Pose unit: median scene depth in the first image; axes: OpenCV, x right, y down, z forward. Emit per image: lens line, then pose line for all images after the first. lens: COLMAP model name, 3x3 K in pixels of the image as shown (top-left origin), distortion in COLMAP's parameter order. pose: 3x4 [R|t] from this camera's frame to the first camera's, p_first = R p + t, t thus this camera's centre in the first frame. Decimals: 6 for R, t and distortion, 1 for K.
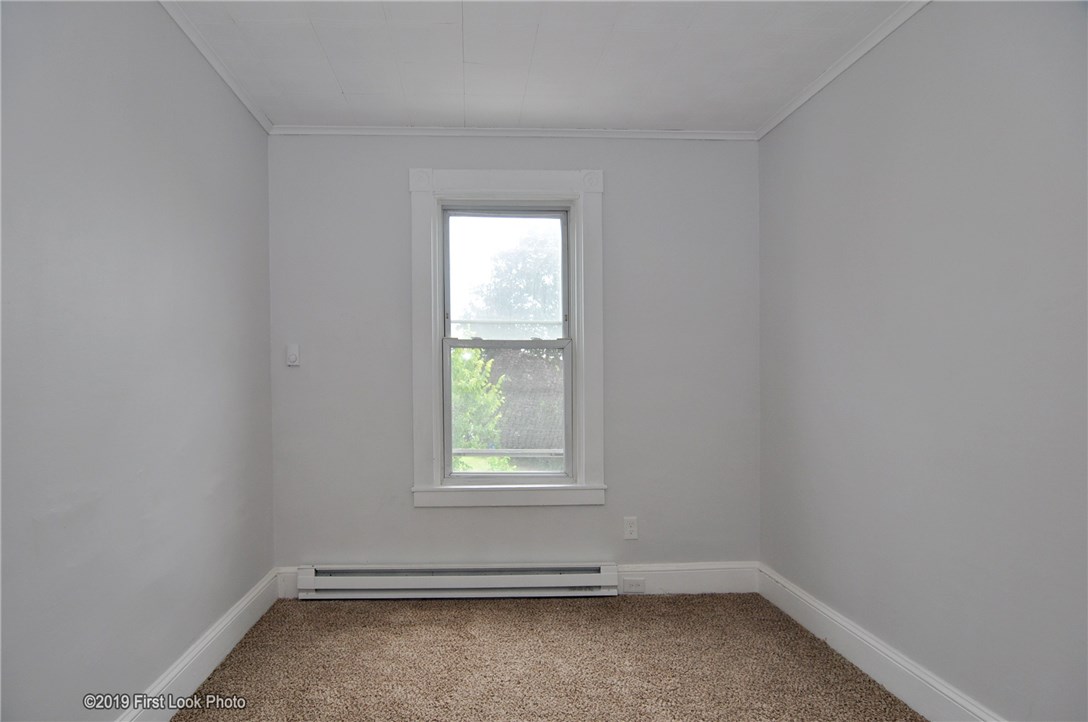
lens RADIAL K [[596.0, 0, 491.8], [0, 596.0, 378.7], [0, 0, 1]] dist [-0.007013, -0.004659]
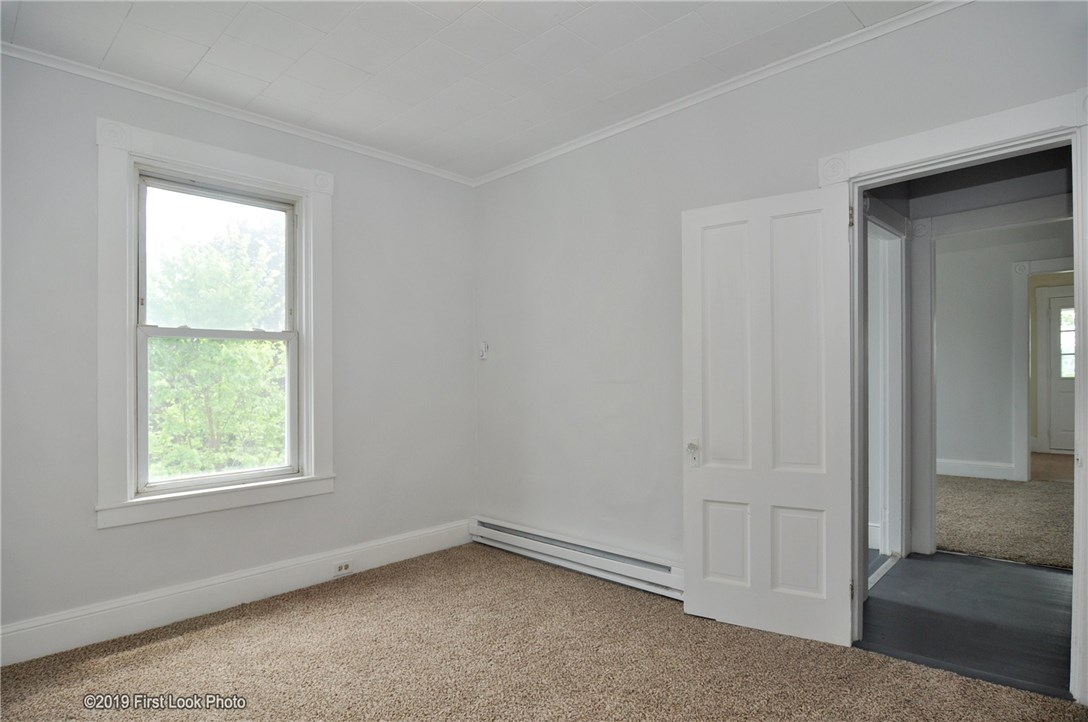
lens RADIAL K [[596.0, 0, 549.3], [0, 596.0, 365.4], [0, 0, 1]] dist [-0.007013, -0.004659]
pose [[0.715366, 0.007306, 0.698712, -0.263806], [-0.000515, 0.999951, -0.009929, -0.002182], [-0.698750, 0.006743, 0.715335, -0.018475]]
